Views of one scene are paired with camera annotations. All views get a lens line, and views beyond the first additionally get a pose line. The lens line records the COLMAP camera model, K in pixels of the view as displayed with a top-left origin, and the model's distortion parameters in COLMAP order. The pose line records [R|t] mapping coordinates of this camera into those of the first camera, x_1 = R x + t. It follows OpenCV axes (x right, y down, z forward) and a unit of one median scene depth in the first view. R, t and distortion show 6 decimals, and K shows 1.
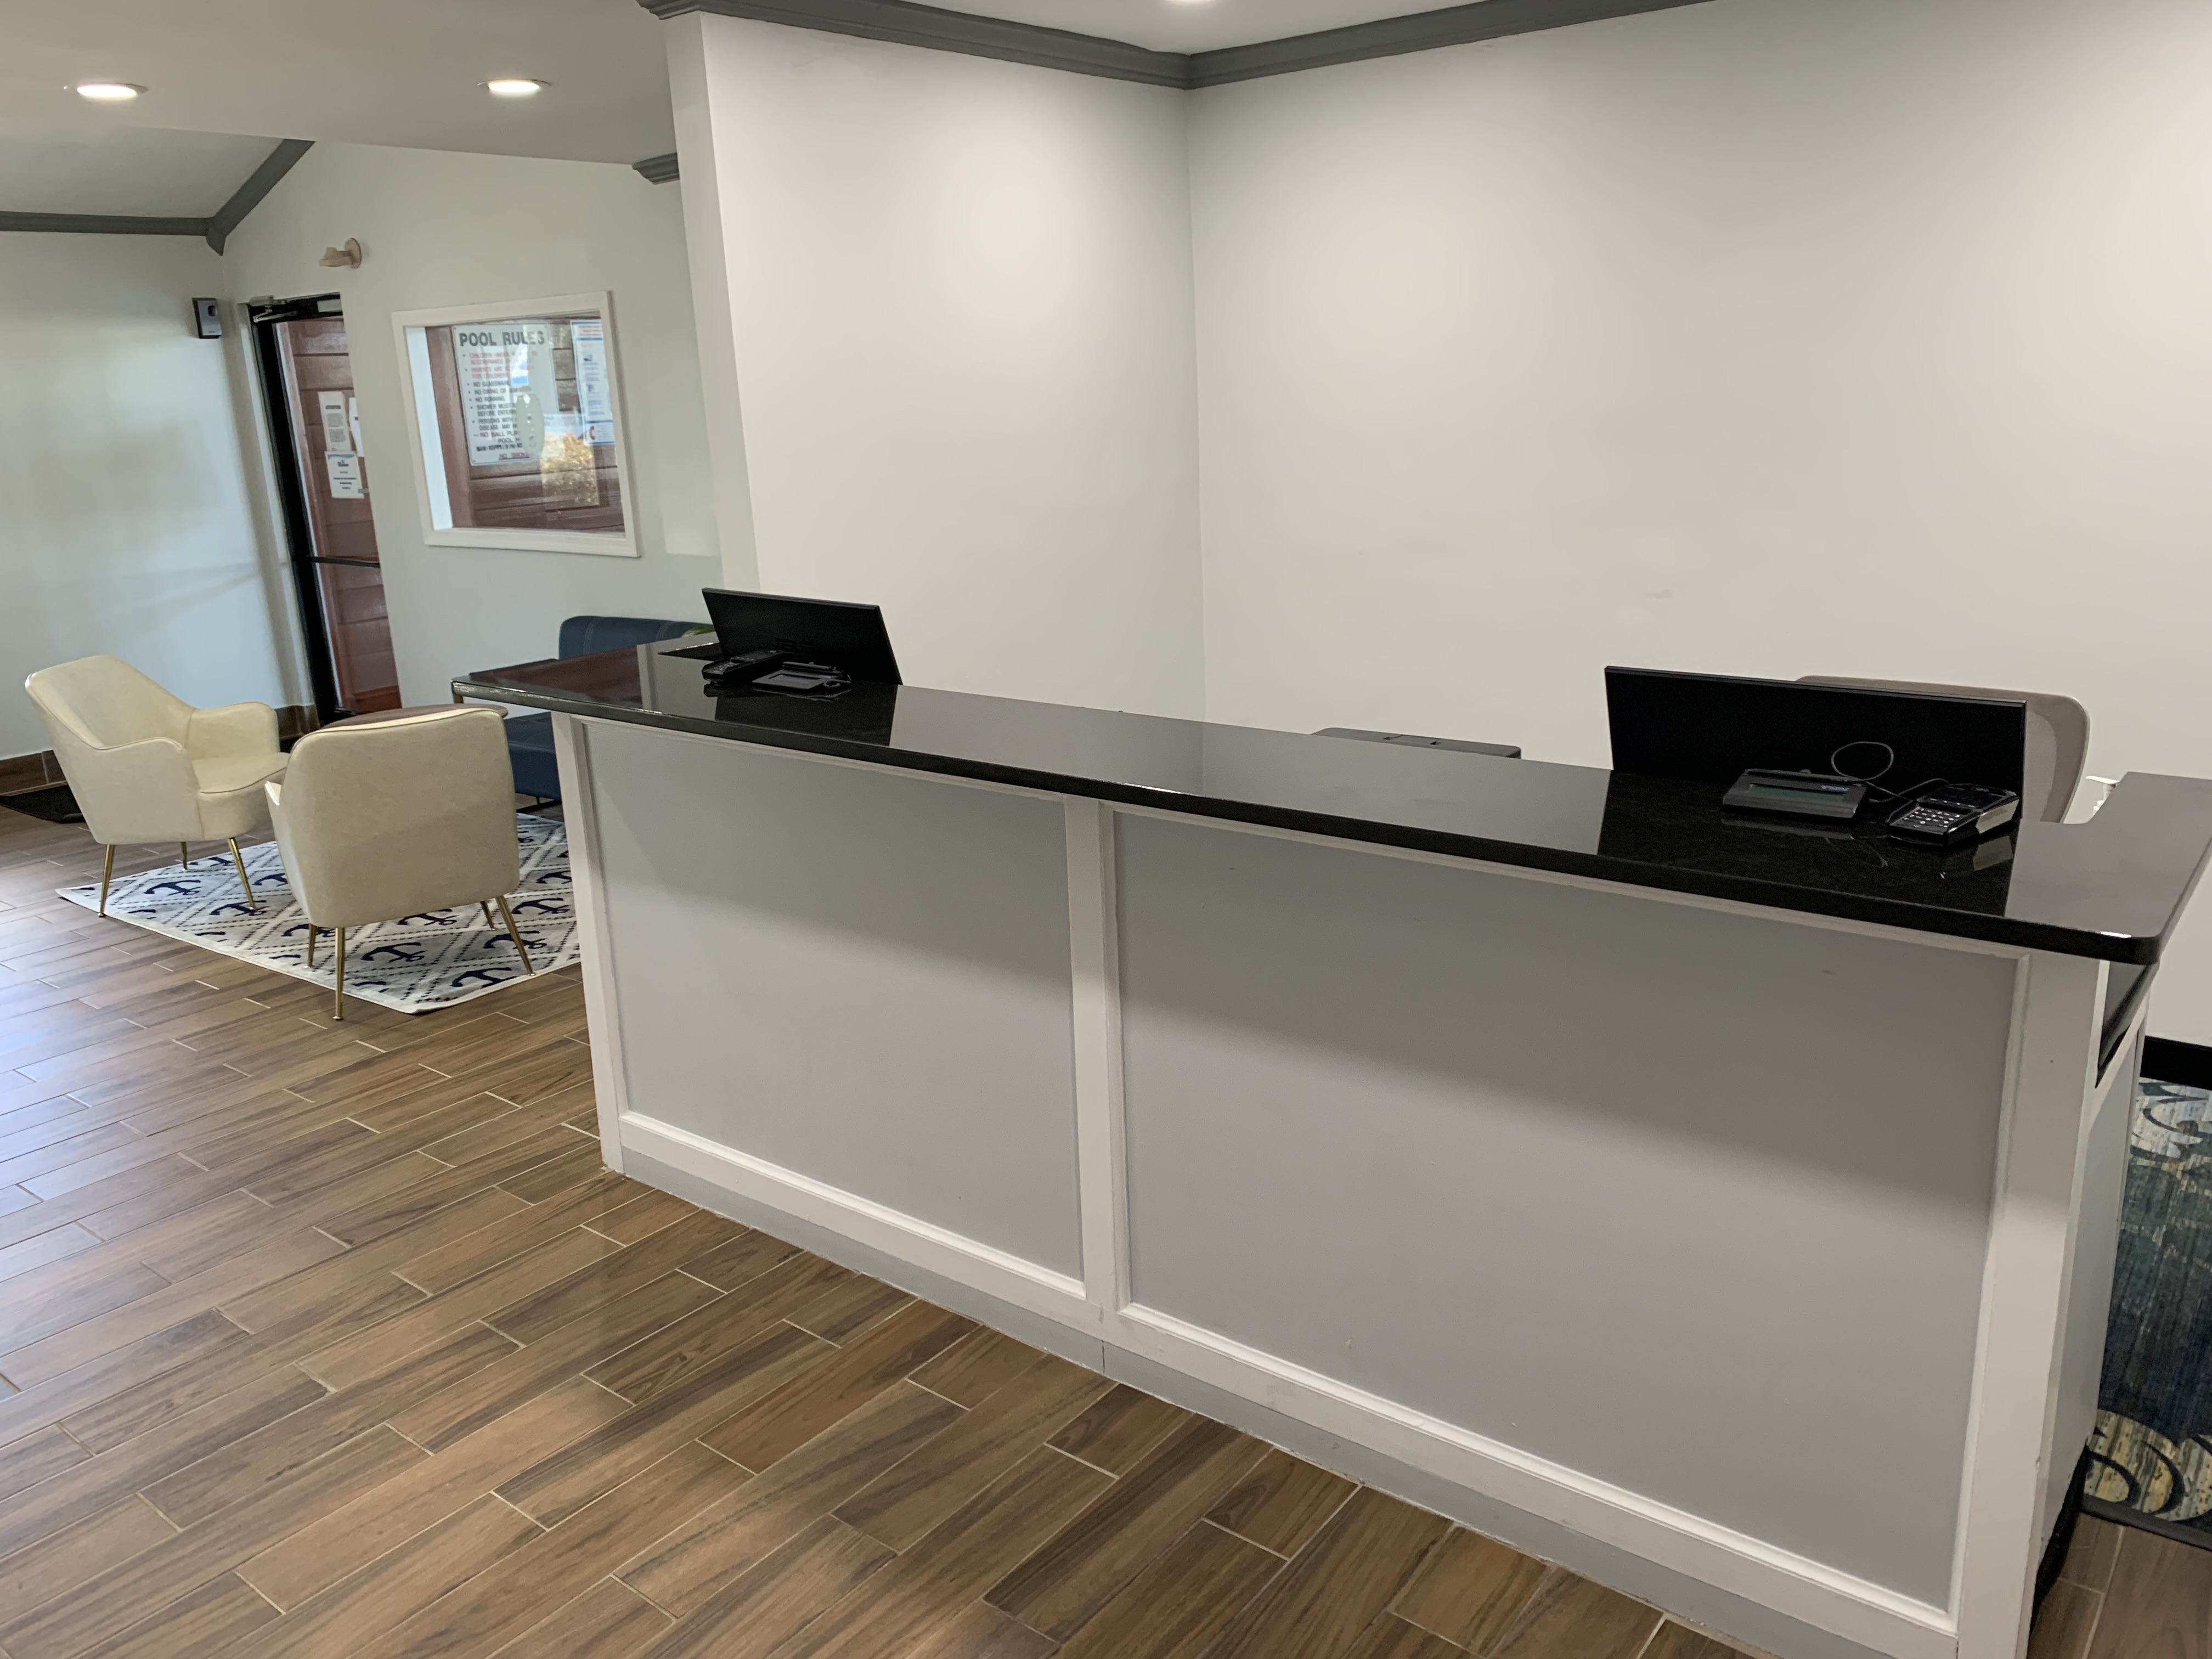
lens RADIAL K [[1702.3, 0, 1106.3], [0, 1702.3, 802.2], [0, 0, 1]] dist [-0.000884, 0.003843]
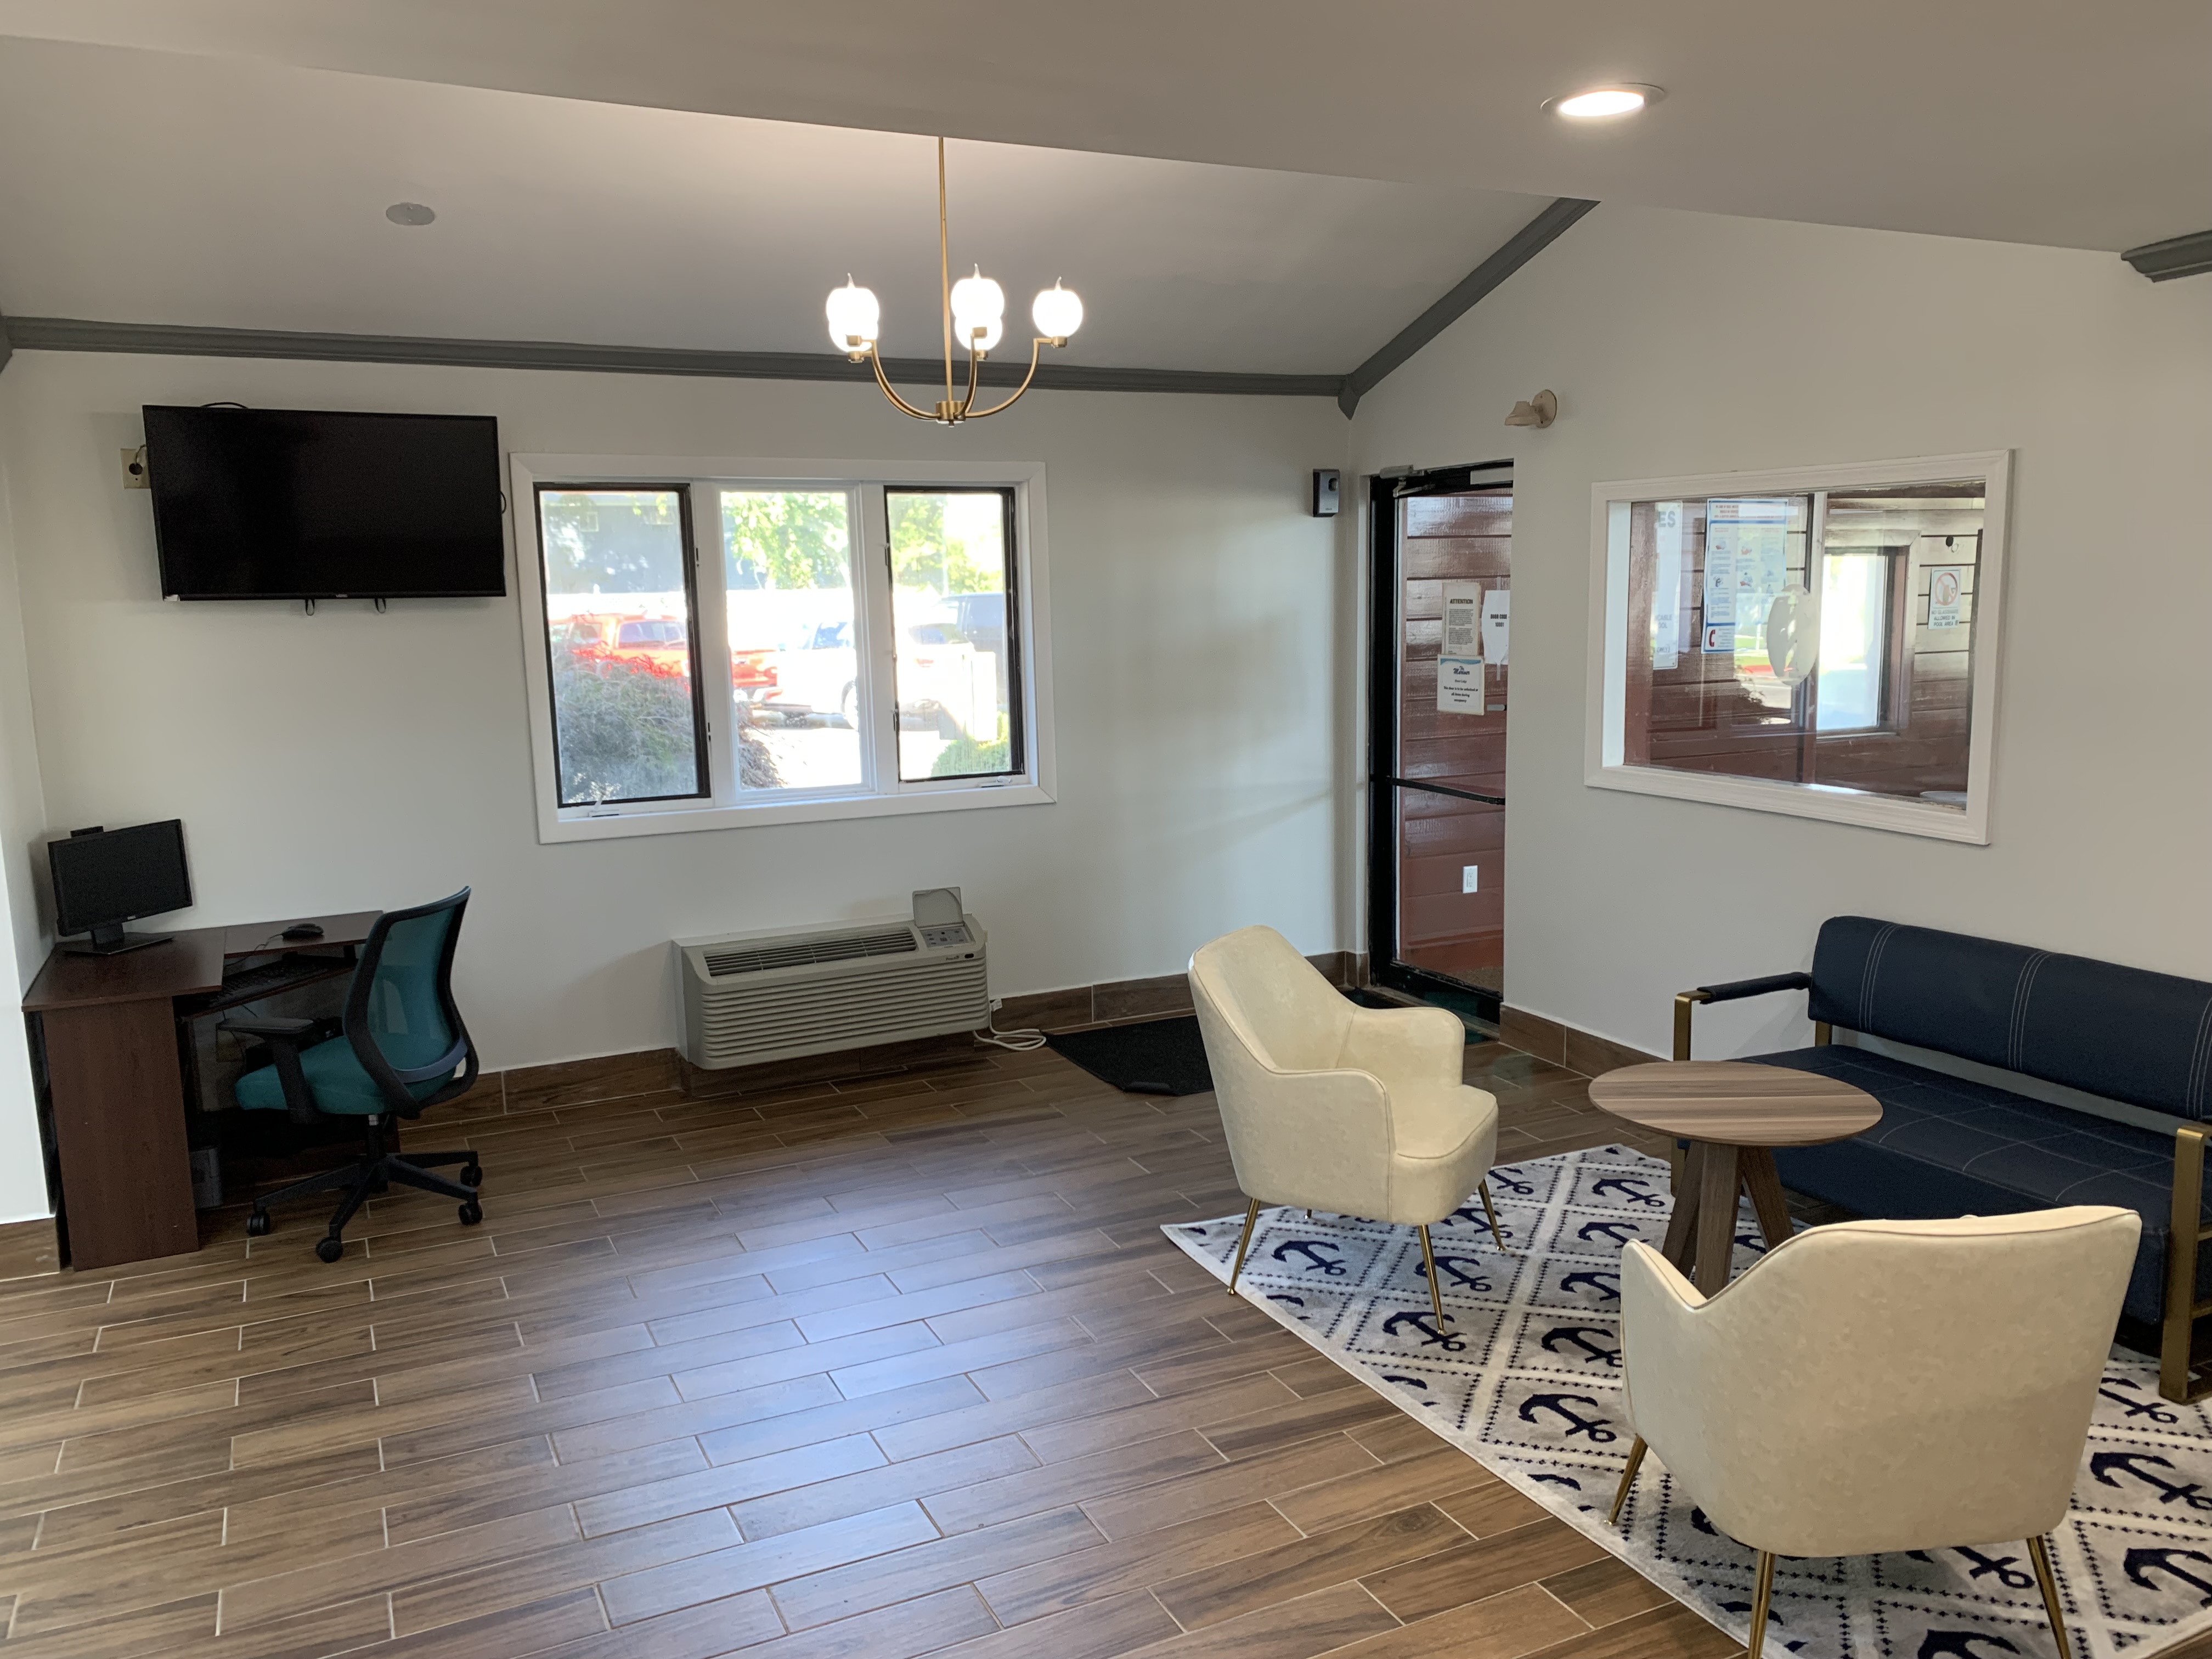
lens RADIAL K [[1696.9, 0, 1106.0], [0, 1696.9, 829.5], [0, 0, 1]] dist [0.049988, -0.125516]
pose [[0.893554, 0.089169, -0.440011, -0.345288], [-0.128126, 0.989967, -0.059572, -0.080161], [0.430285, 0.109608, 0.896014, 0.315218]]
